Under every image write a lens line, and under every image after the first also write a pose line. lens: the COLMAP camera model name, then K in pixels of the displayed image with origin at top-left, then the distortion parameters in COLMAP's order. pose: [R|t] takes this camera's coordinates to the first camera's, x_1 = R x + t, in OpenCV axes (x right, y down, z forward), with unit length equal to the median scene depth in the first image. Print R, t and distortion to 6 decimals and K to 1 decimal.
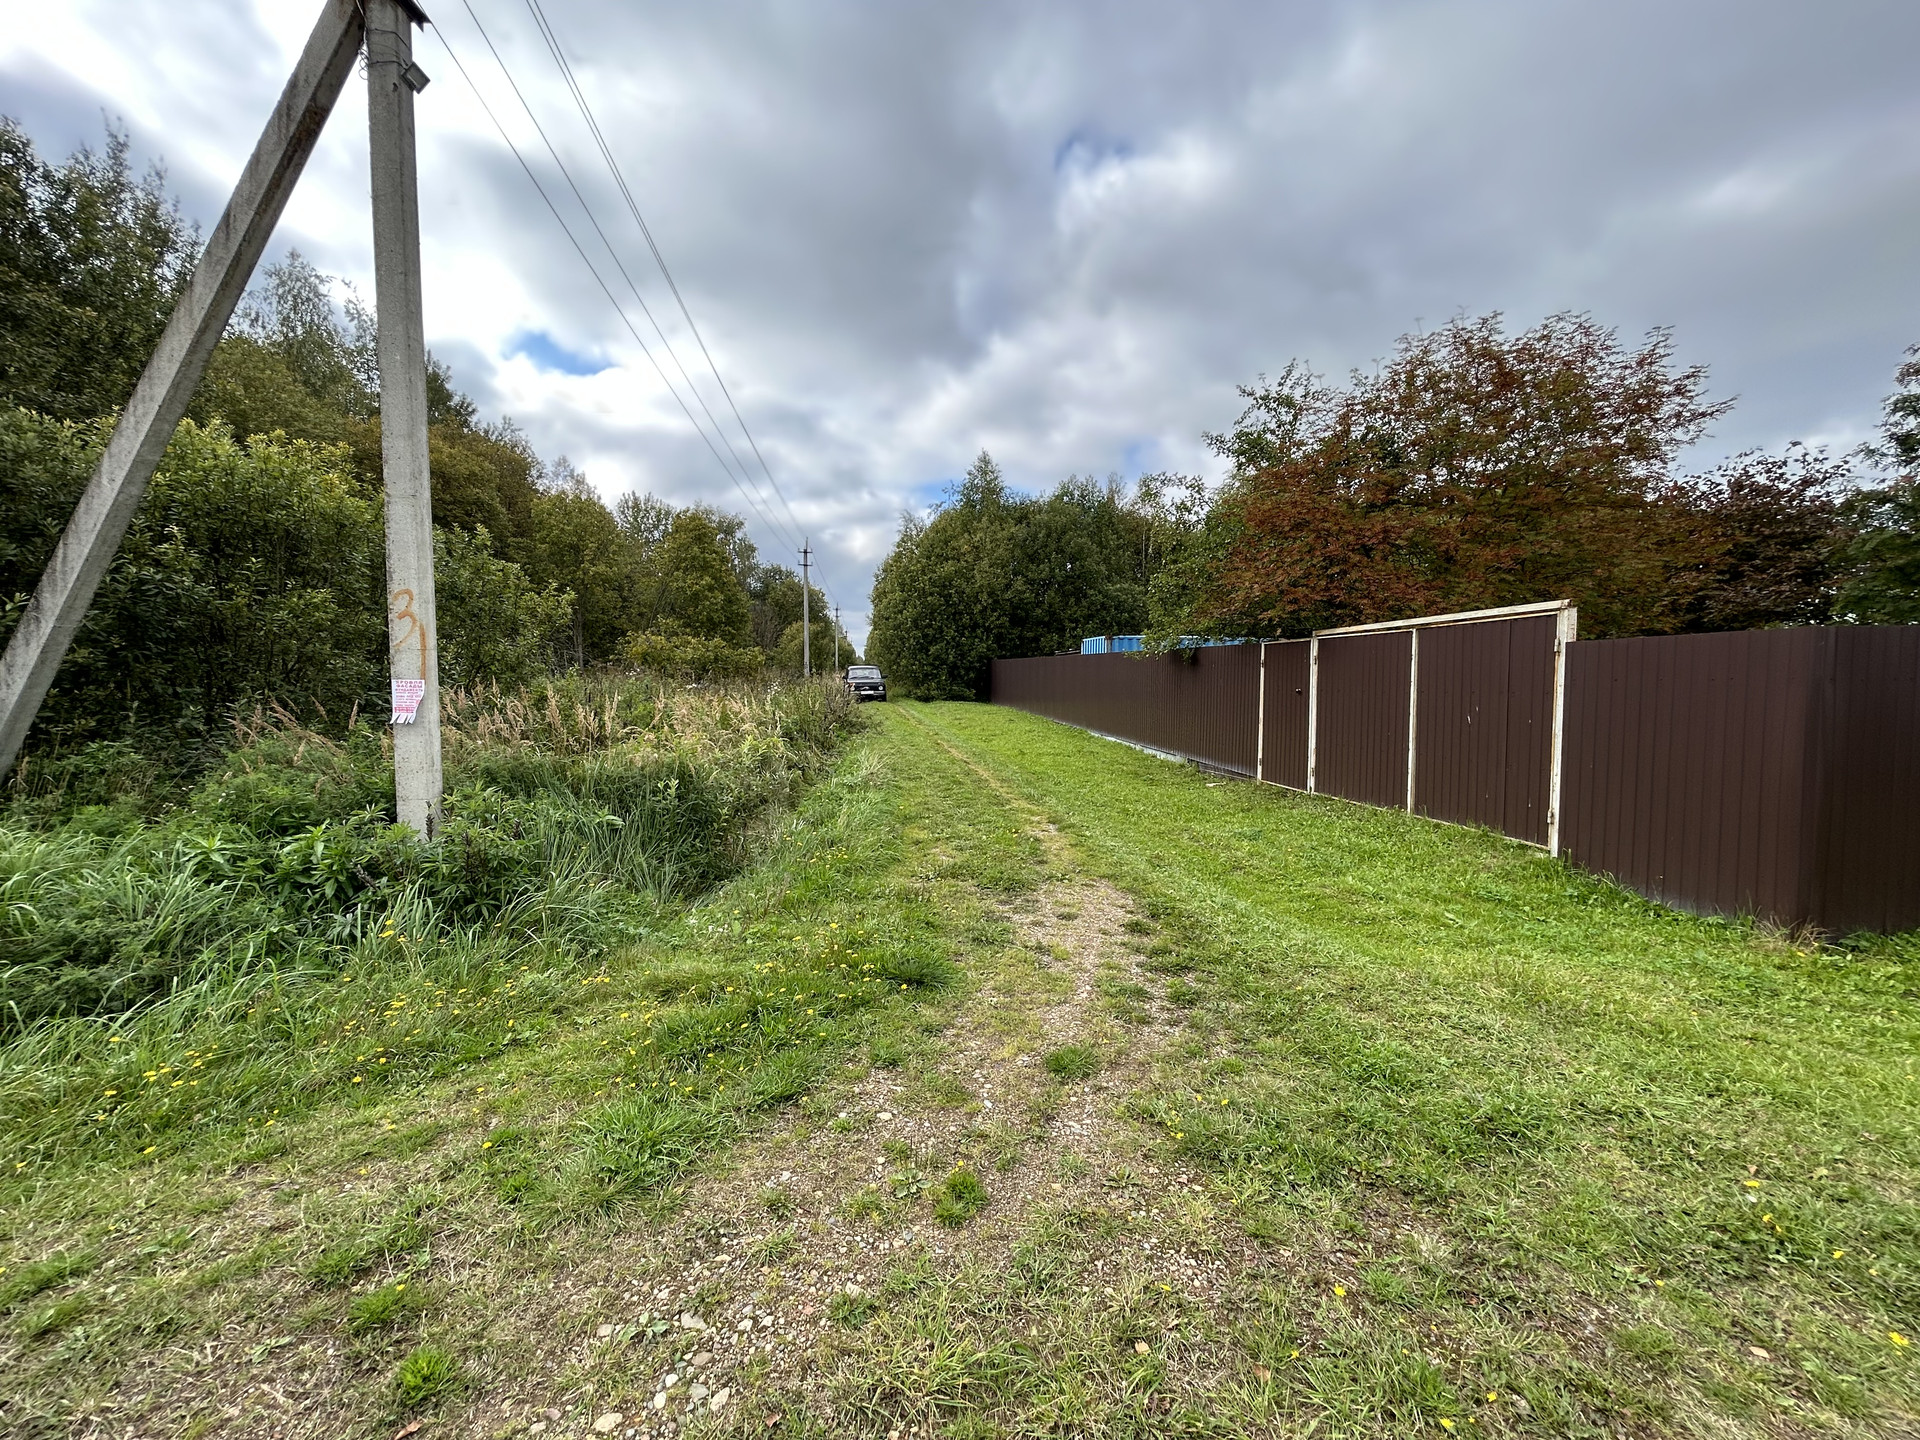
lens RADIAL K [[767.5, 0, 961.1], [0, 767.5, 718.7], [0, 0, 1]] dist [-0.002009, 0.000187]
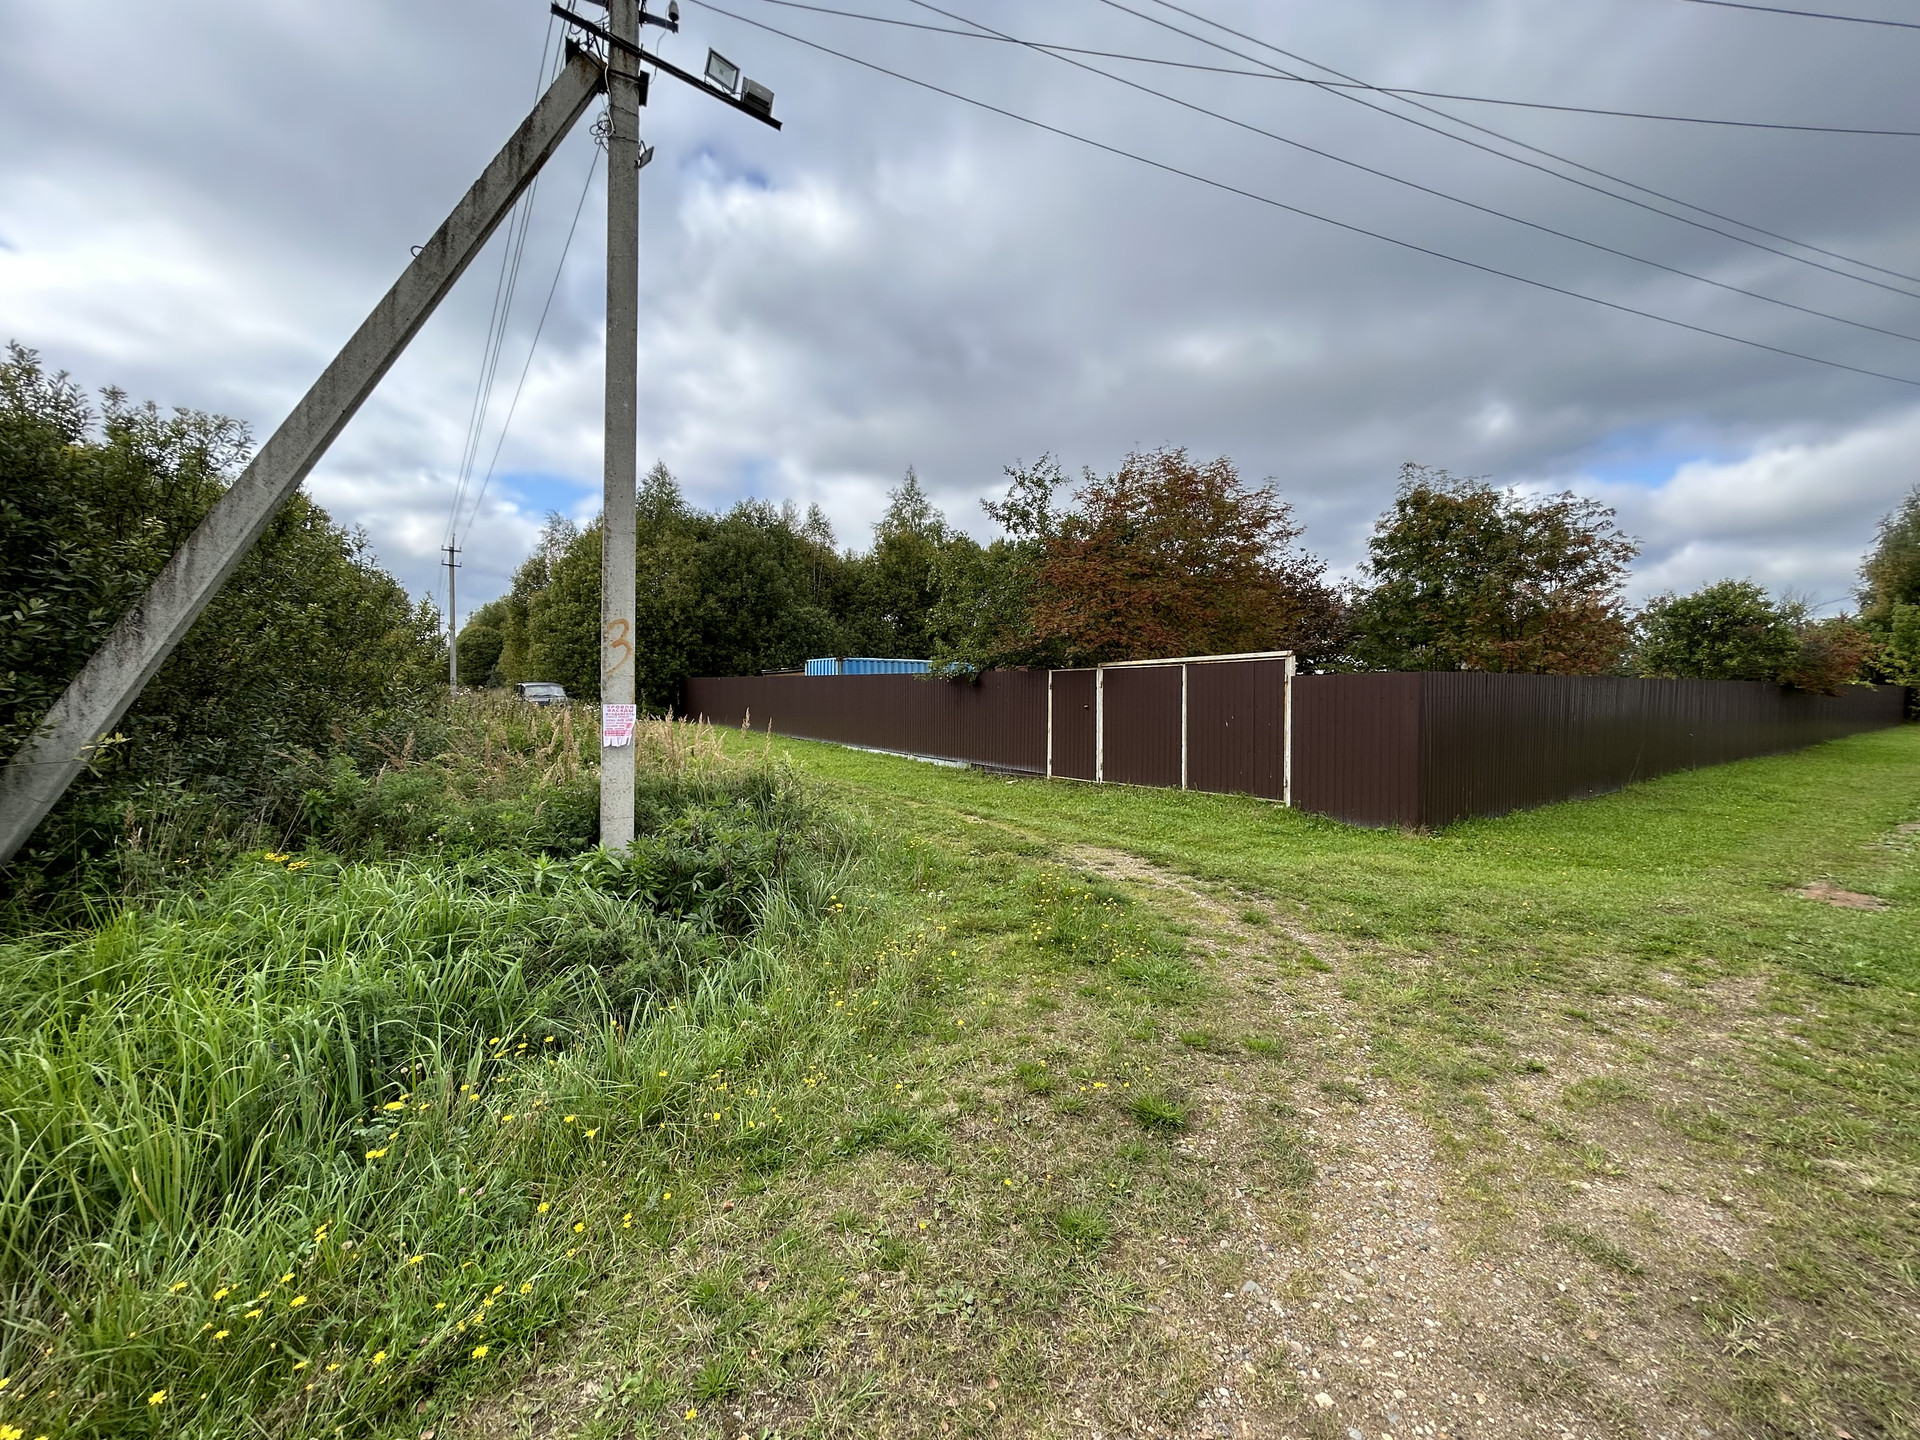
lens RADIAL K [[767.5, 0, 955.5], [0, 767.5, 717.9], [0, 0, 1]] dist [-0.002009, 0.000187]
pose [[0.879608, -0.016000, 0.475430, -0.323949], [0.026699, 0.999519, -0.015758, -0.001280], [-0.474949, 0.026554, 0.879612, -0.059234]]
